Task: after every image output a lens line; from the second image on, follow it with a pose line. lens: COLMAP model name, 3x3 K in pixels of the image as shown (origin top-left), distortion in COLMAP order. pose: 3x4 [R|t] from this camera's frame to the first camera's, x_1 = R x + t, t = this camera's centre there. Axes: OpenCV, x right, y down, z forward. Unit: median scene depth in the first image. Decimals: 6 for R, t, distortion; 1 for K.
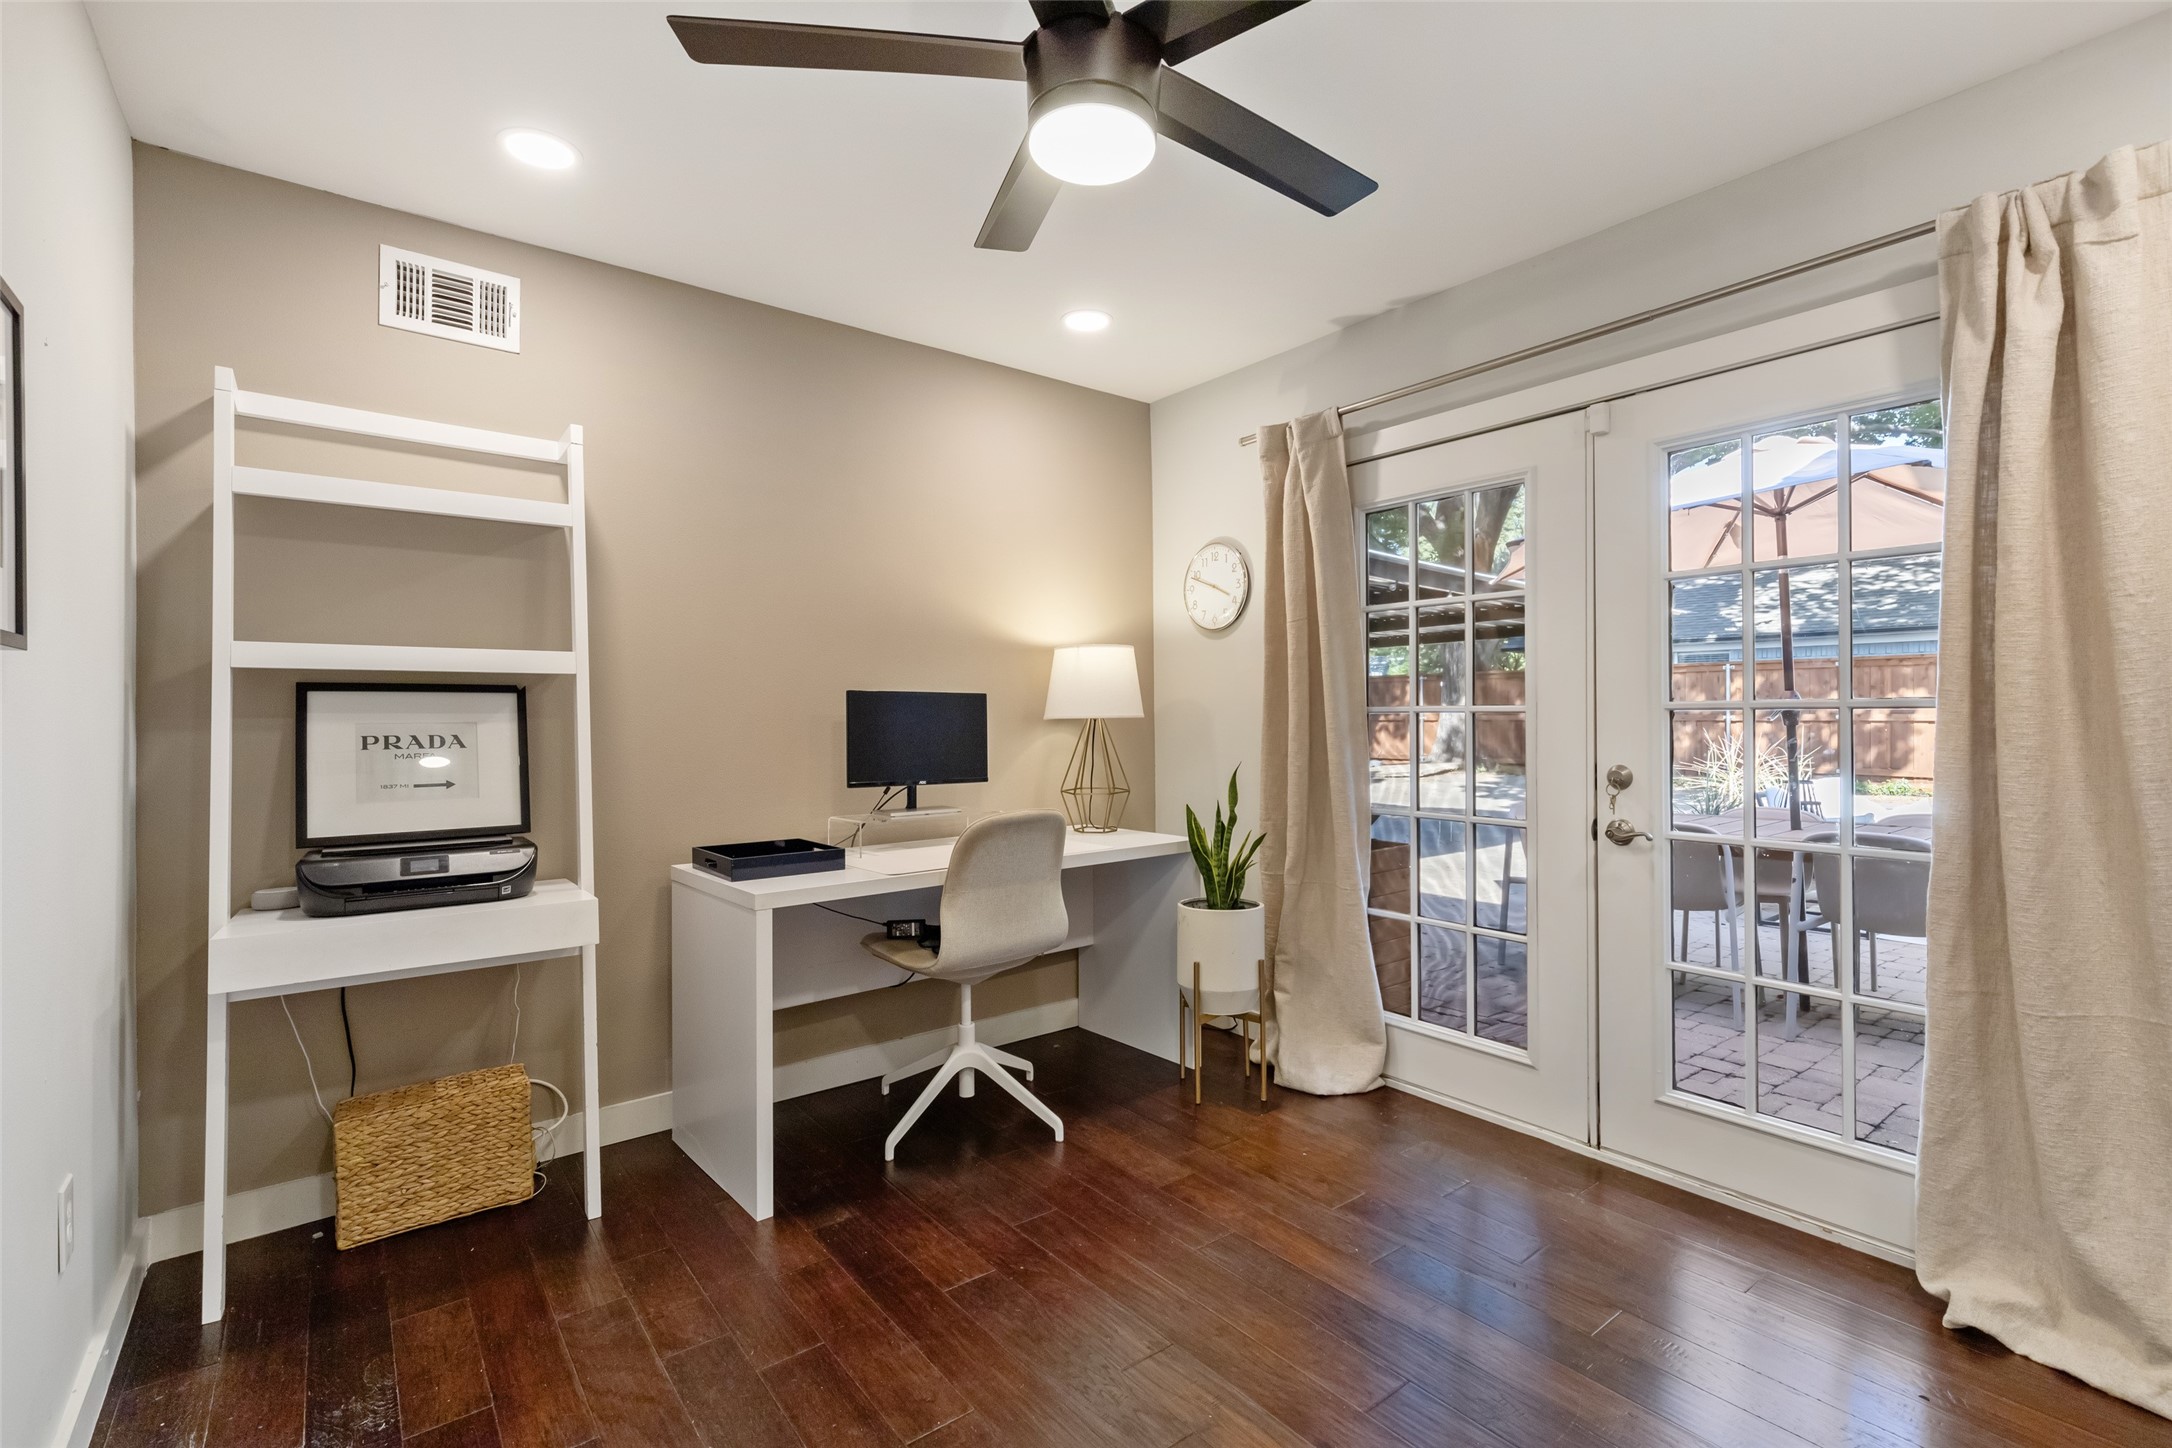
lens RADIAL K [[969.4, 0, 1088.2], [0, 969.4, 718.2], [0, 0, 1]] dist [-0.001972, -0.000074]
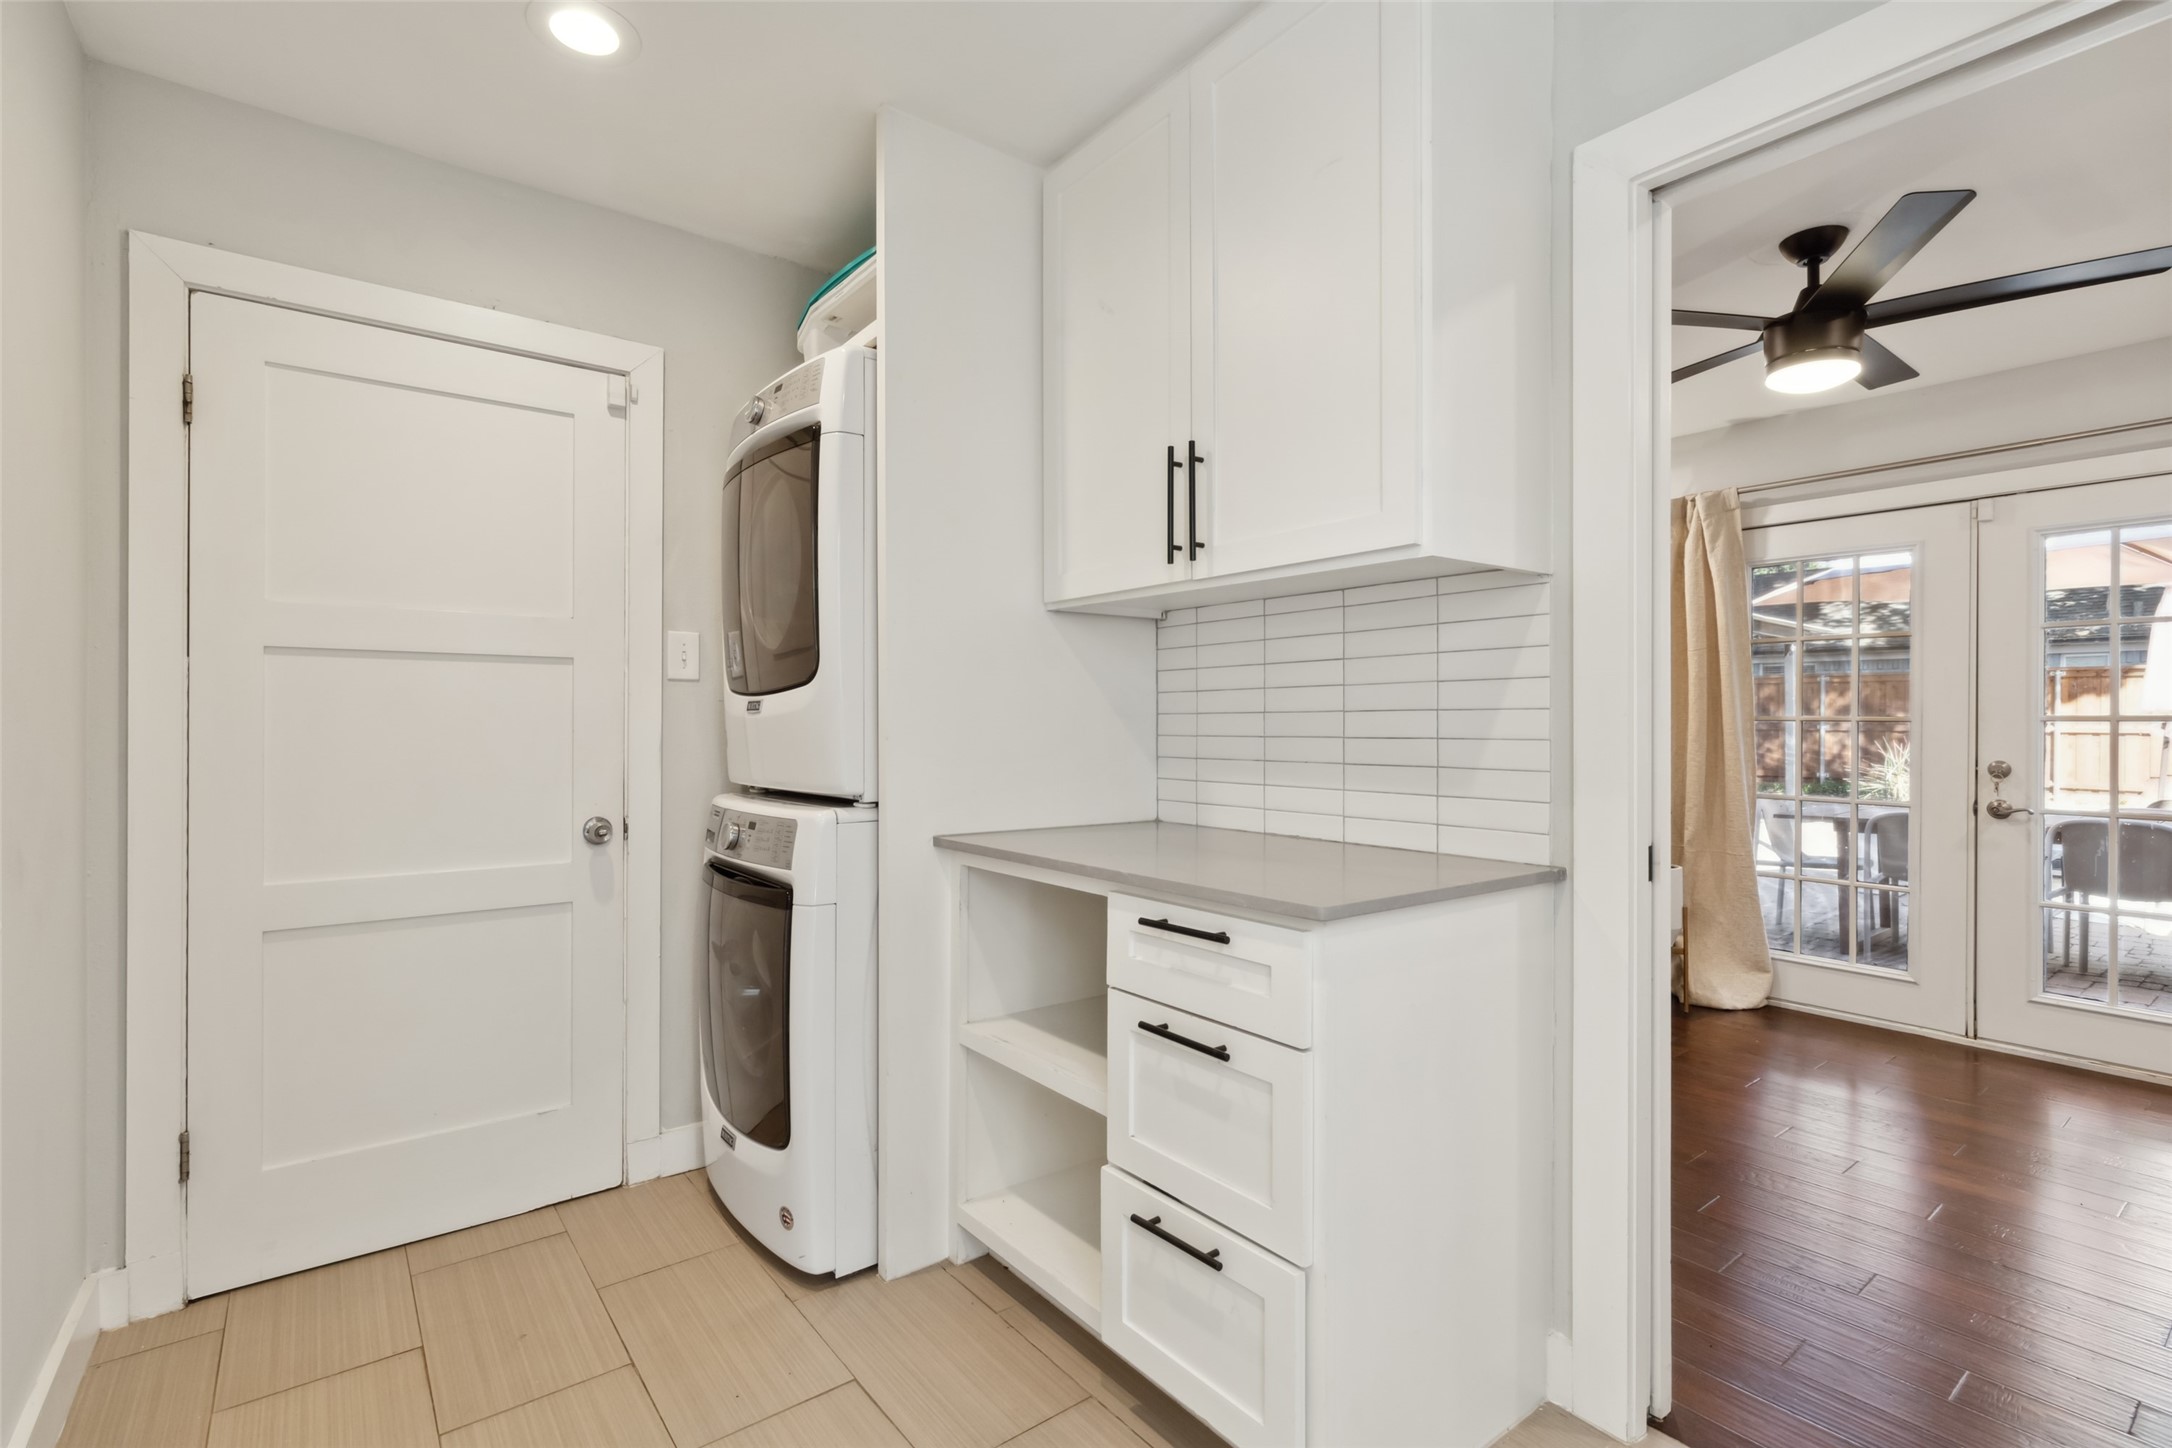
lens RADIAL K [[1000.8, 0, 1085.5], [0, 1000.8, 728.4], [0, 0, 1]] dist [-0.000058, -0.000189]
pose [[0.999860, 0.013098, -0.010364, -0.620151], [-0.013042, 0.999900, 0.005466, 0.009257], [0.010435, -0.005330, 0.999931, -0.369529]]
